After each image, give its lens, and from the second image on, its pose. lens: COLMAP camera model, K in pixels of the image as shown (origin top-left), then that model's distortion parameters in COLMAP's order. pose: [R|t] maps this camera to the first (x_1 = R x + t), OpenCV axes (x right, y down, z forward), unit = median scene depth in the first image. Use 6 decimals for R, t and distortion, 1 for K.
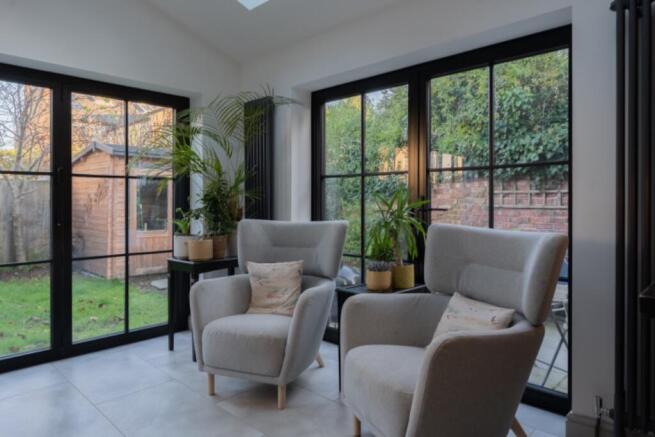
lens RADIAL K [[429.0, 0, 327.5], [0, 429.0, 218.5], [0, 0, 1]] dist [-0.008103, -0.000932]
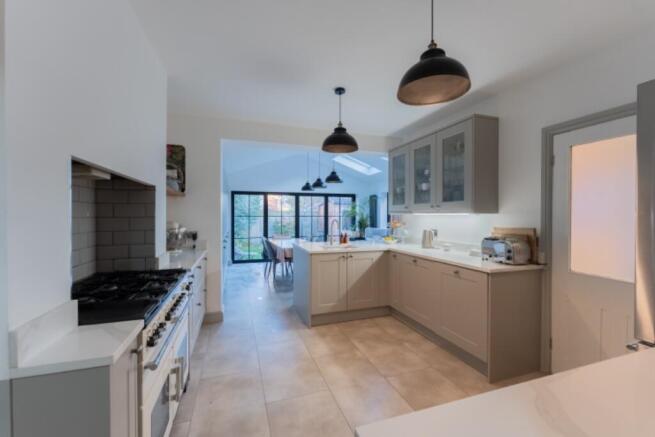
lens RADIAL K [[273.3, 0, 327.5], [0, 273.3, 218.5], [0, 0, 1]] dist [-0.001219, -0.000225]
pose [[0.896083, 0.006938, -0.443833, 0.549139], [-0.017688, 0.999642, -0.020085, -0.024526], [0.443534, 0.025848, 0.895885, -1.321928]]
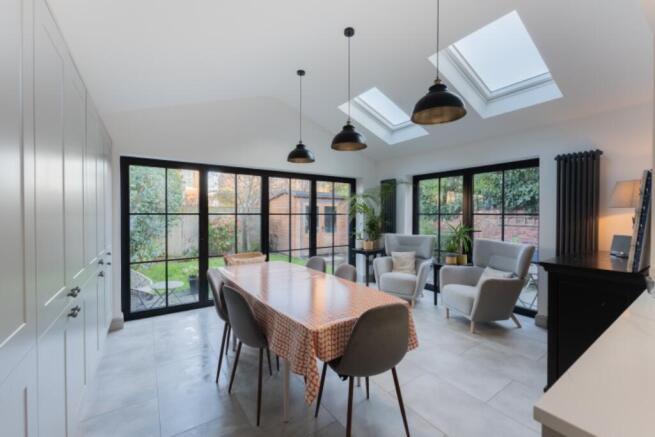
lens RADIAL K [[273.3, 0, 327.5], [0, 273.3, 218.5], [0, 0, 1]] dist [-0.001219, -0.000225]
pose [[0.980243, 0.005124, -0.197732, -0.203720], [-0.008700, 0.999814, -0.017220, -0.047850], [0.197607, 0.018600, 0.980105, -0.509392]]
